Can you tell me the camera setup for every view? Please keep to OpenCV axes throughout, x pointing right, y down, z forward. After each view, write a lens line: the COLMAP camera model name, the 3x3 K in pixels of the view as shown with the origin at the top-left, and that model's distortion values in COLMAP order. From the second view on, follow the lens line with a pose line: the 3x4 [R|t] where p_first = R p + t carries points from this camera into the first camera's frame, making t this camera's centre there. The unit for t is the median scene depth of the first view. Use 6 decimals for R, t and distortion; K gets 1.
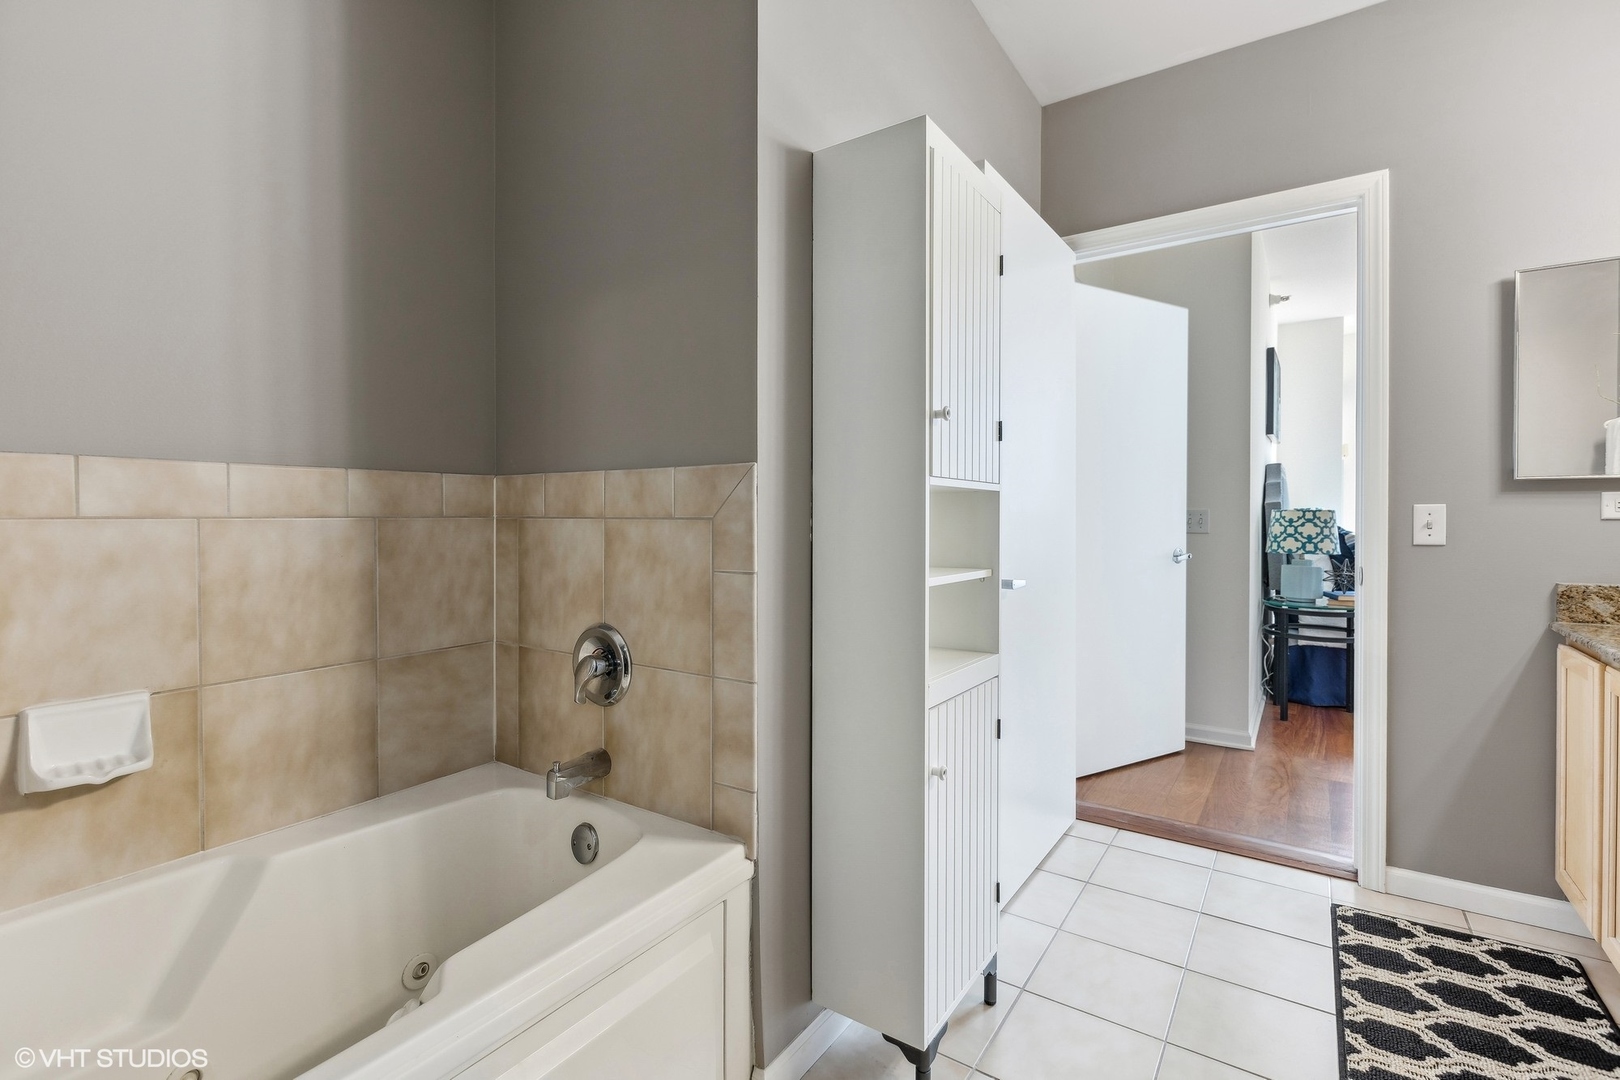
lens RADIAL K [[745.8, 0, 808.6], [0, 745.8, 519.7], [0, 0, 1]] dist [-0.001331, -0.000264]
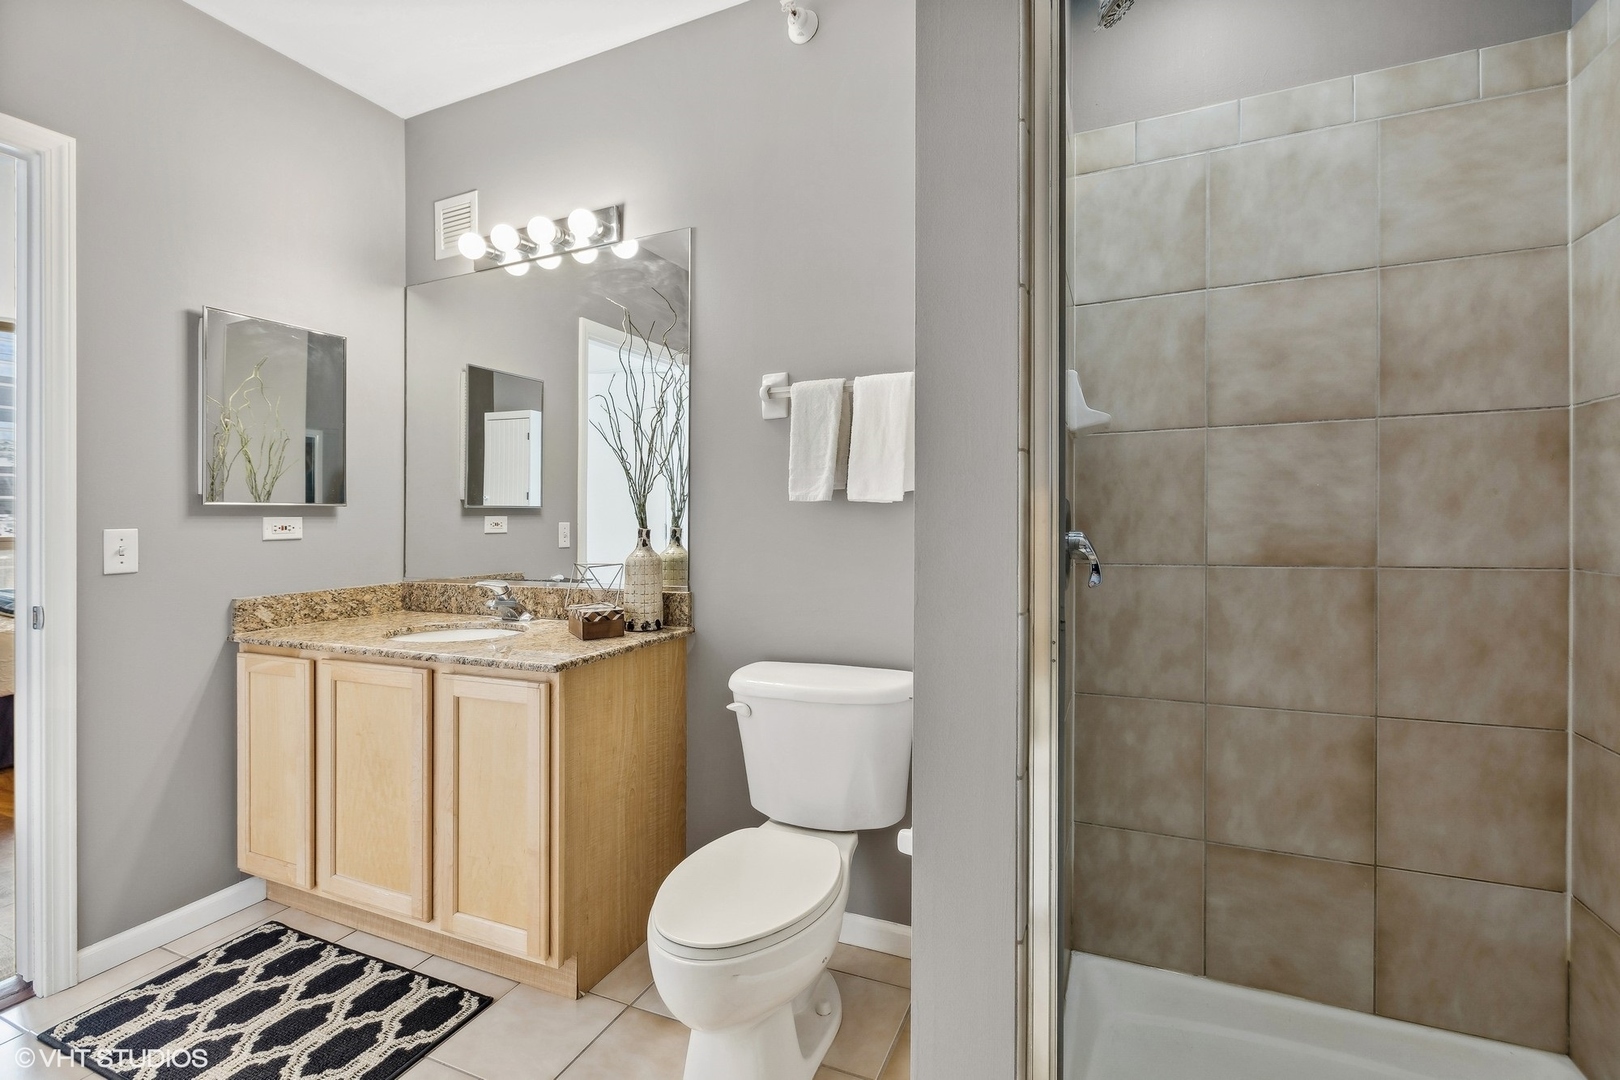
lens RADIAL K [[745.8, 0, 808.6], [0, 745.8, 519.7], [0, 0, 1]] dist [-0.001331, -0.000264]
pose [[-0.193051, -0.005211, 0.981175, -0.252345], [0.011800, 0.999901, 0.007632, -0.031837], [-0.981118, 0.013052, -0.192970, 0.377951]]
